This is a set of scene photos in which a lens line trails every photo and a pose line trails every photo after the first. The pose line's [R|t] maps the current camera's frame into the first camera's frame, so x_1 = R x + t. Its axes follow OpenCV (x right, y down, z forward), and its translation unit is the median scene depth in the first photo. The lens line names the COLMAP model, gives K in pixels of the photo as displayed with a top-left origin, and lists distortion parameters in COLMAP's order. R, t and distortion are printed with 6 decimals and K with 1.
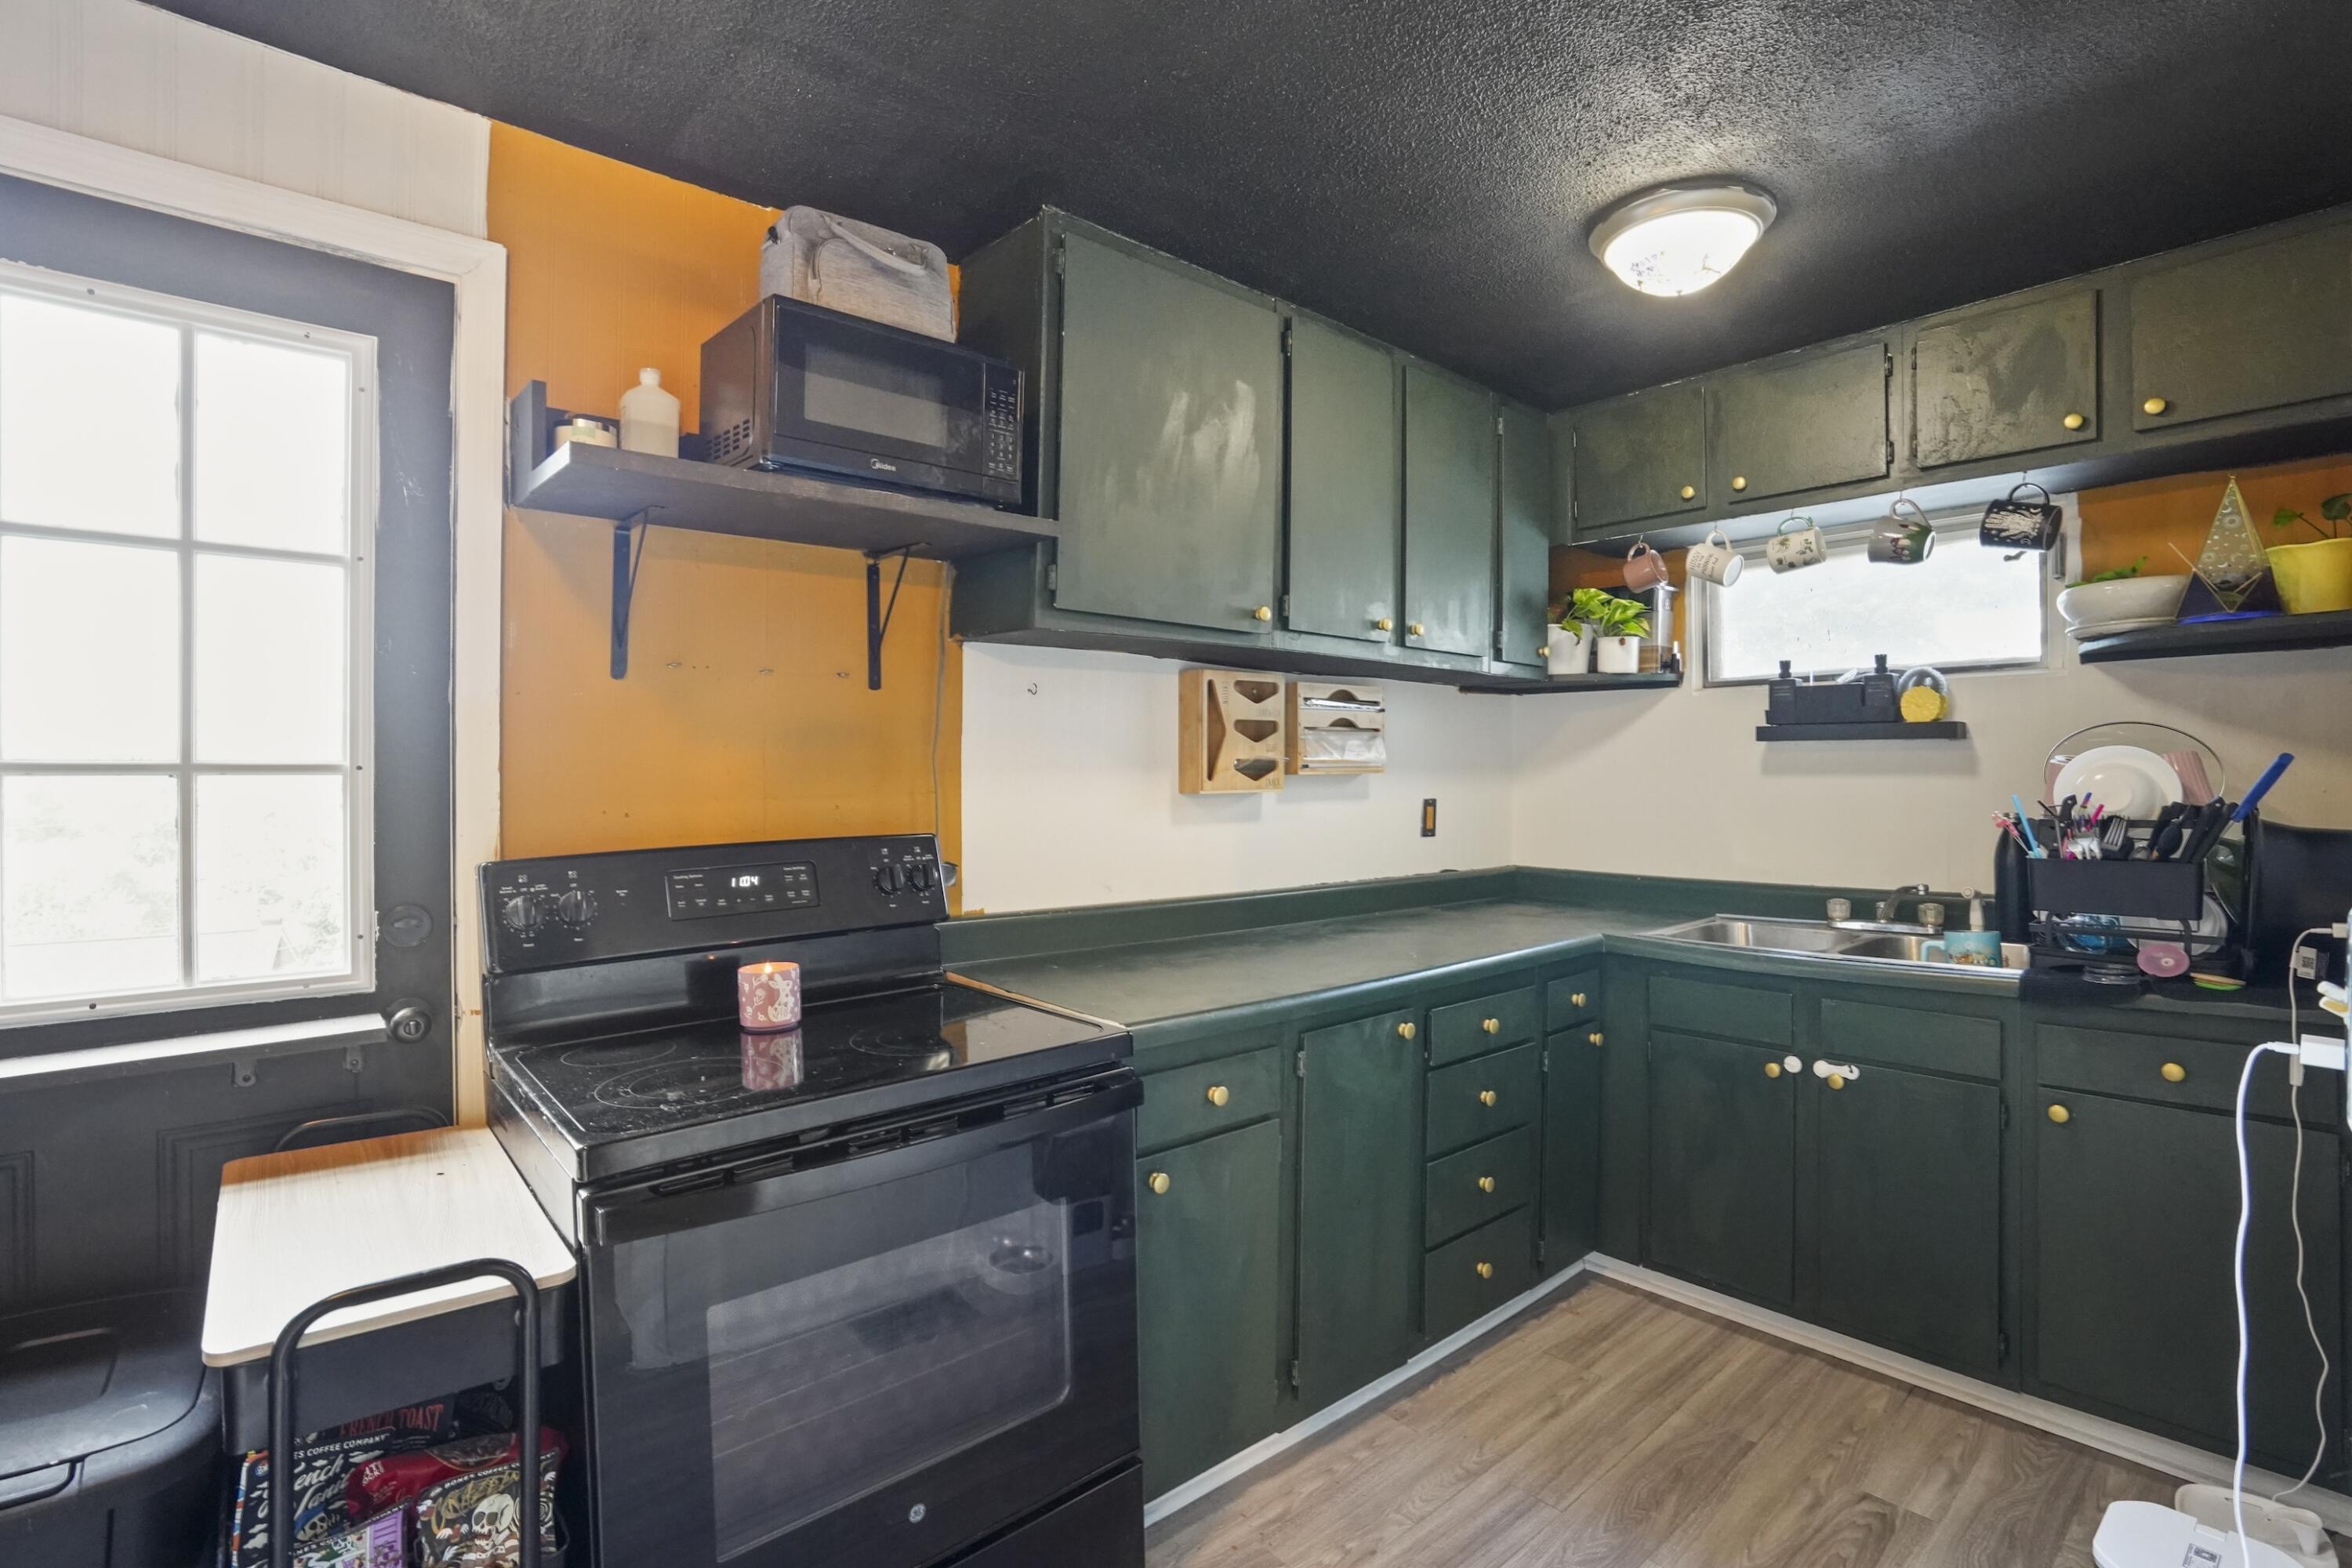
lens RADIAL K [[1139.5, 0, 1176.0], [0, 1139.5, 784.0], [0, 0, 1]] dist [-0.000756, 0.026383]
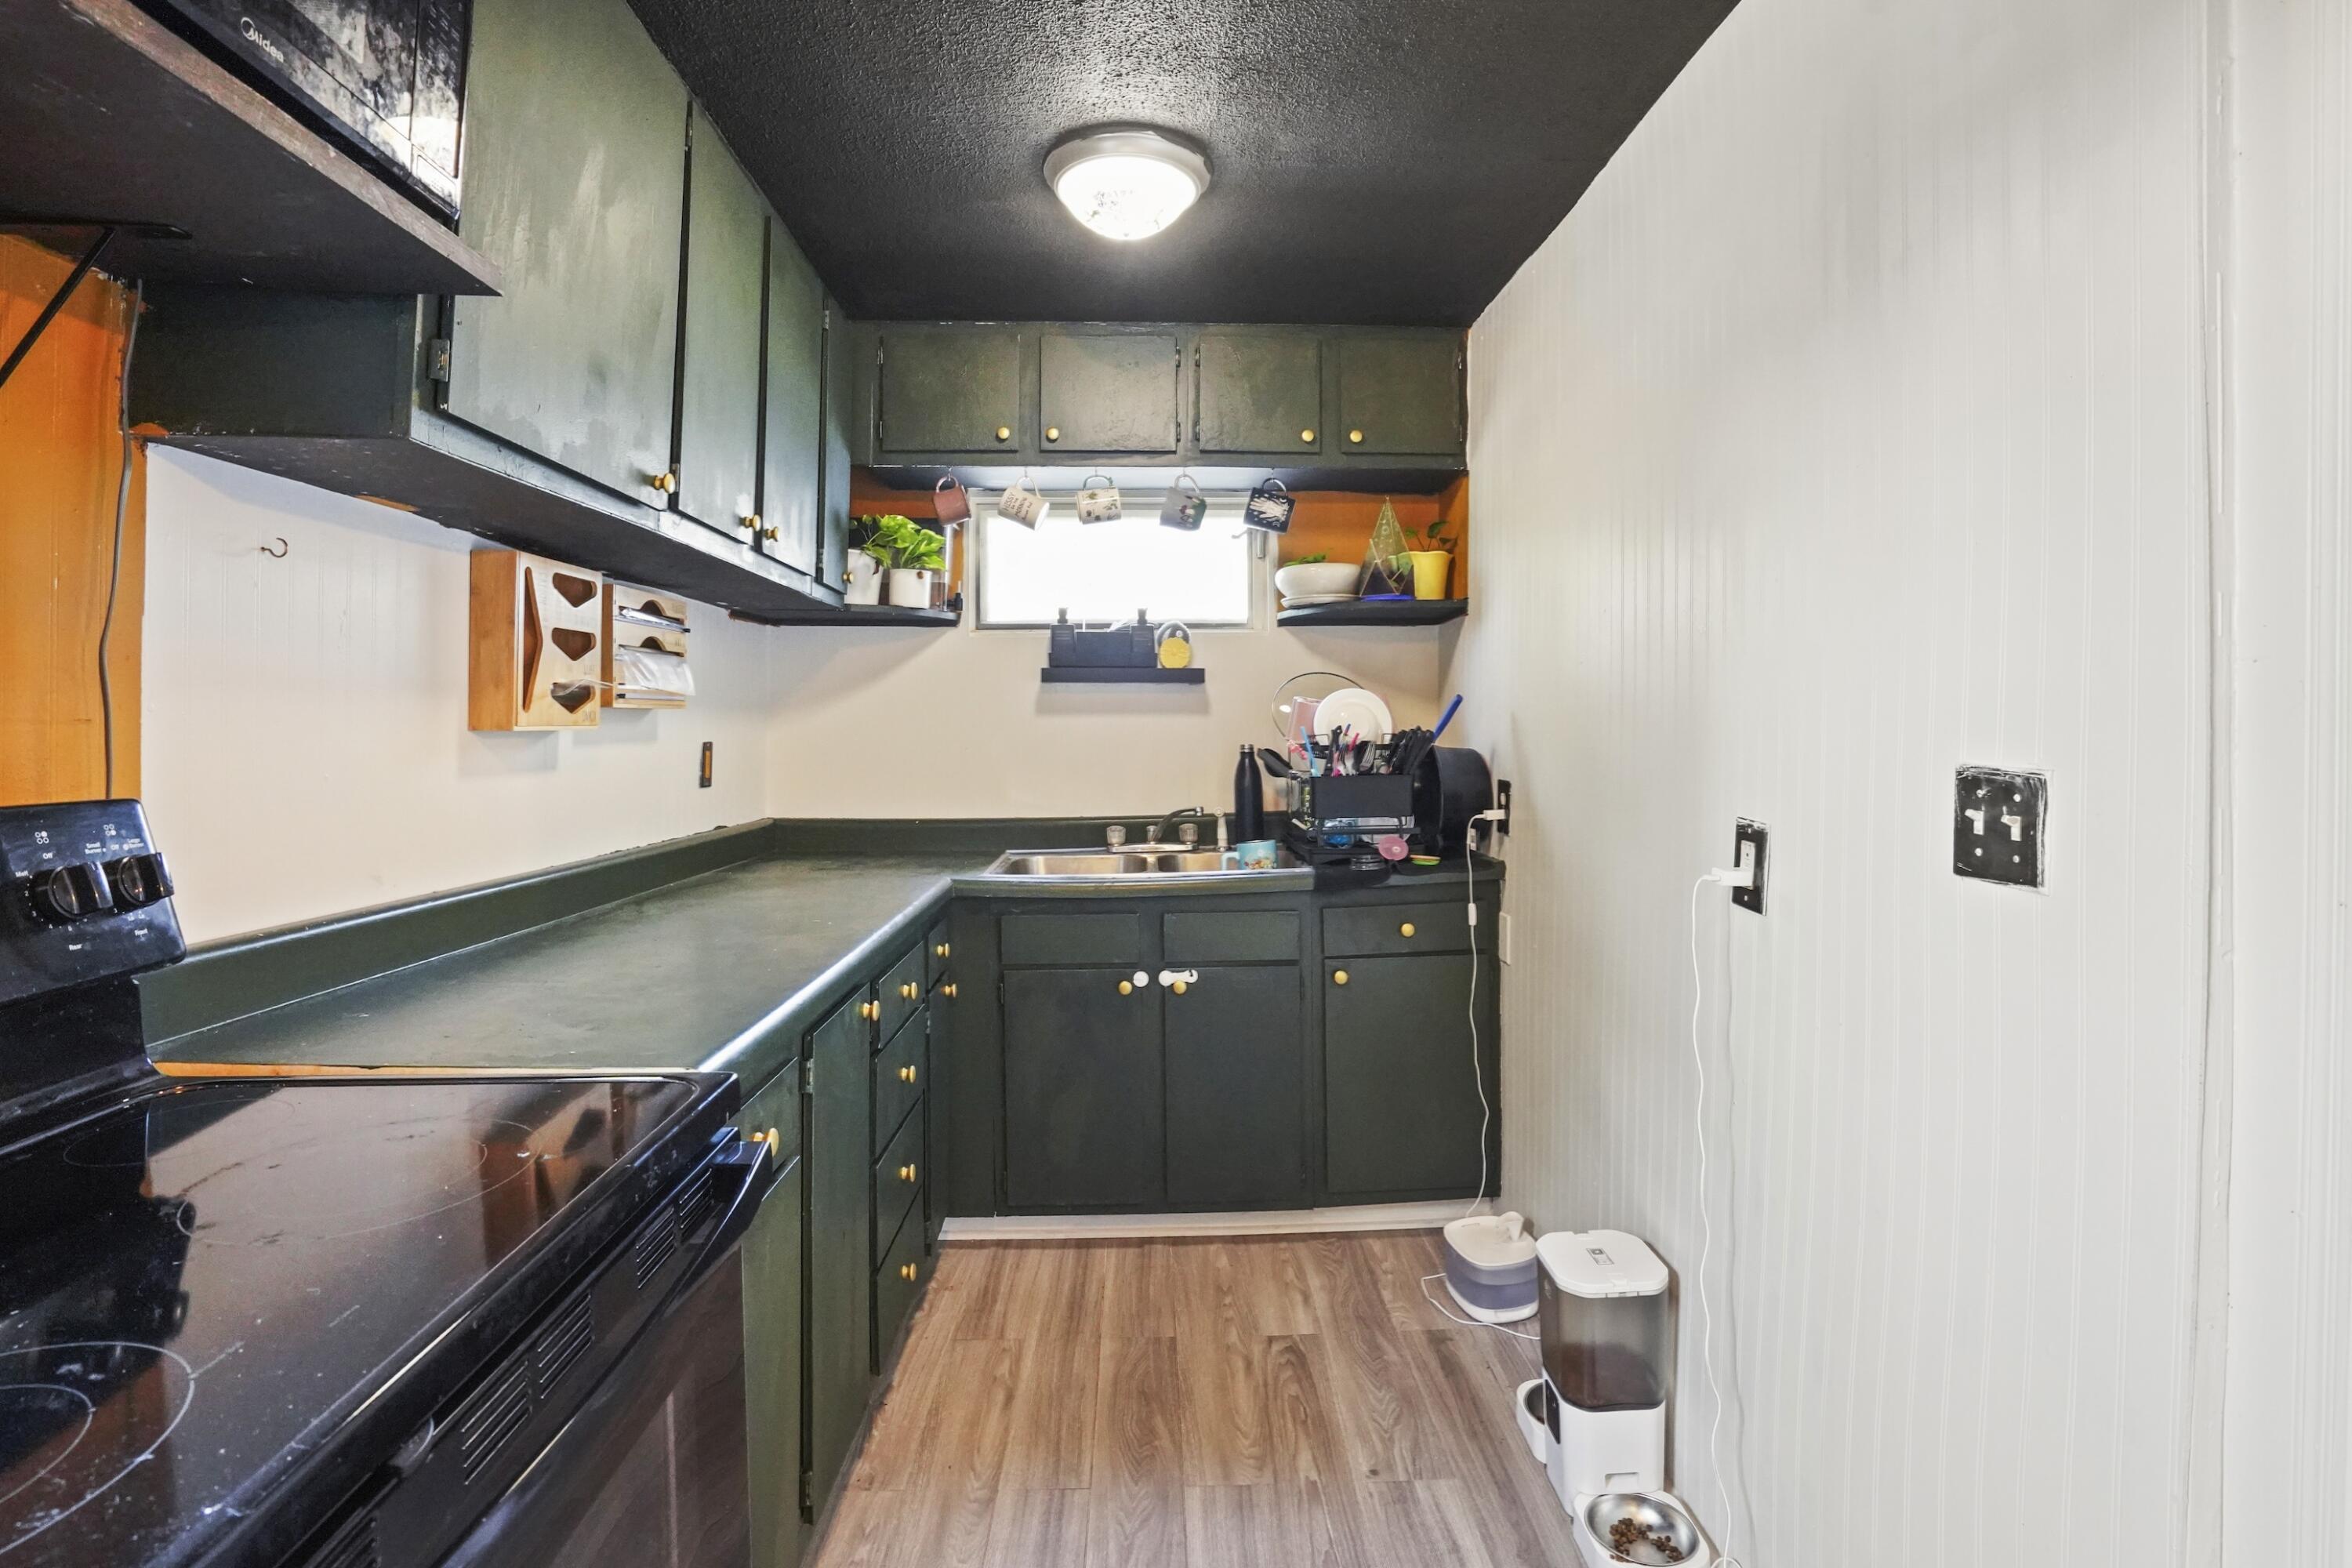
lens RADIAL K [[1164.7, 0, 1176.7], [0, 1164.7, 723.4], [0, 0, 1]] dist [-0.002174, 0.000515]
pose [[0.645229, 0.003983, 0.763978, -0.259446], [0.008940, 0.999879, -0.012764, 0.017044], [-0.763937, 0.015066, 0.645116, 0.242730]]
